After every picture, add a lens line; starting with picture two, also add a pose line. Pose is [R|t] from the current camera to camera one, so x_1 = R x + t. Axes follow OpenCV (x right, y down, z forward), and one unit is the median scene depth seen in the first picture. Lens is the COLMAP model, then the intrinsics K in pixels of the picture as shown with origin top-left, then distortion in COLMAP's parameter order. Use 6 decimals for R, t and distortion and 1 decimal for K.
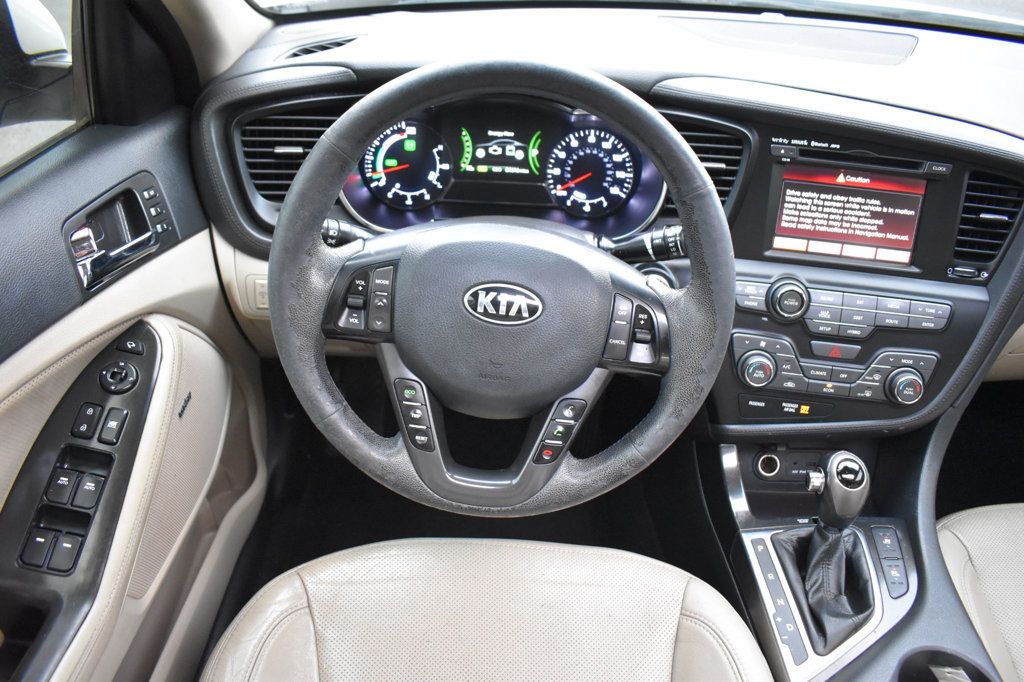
lens RADIAL K [[796.2, 0, 511.3], [0, 796.2, 341.2], [0, 0, 1]] dist [-0.099080, 0.014836]
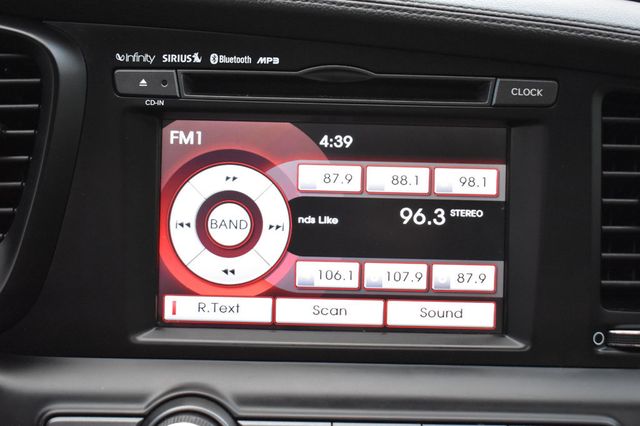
lens RADIAL K [[903.7, 0, 319.8], [0, 903.7, 208.0], [0, 0, 1]] dist [-0.031306, 0.000000]
pose [[0.988412, -0.061153, 0.138931, 0.364336], [0.094736, 0.963644, -0.249830, -0.053392], [-0.118603, 0.260097, 0.958271, 0.549976]]
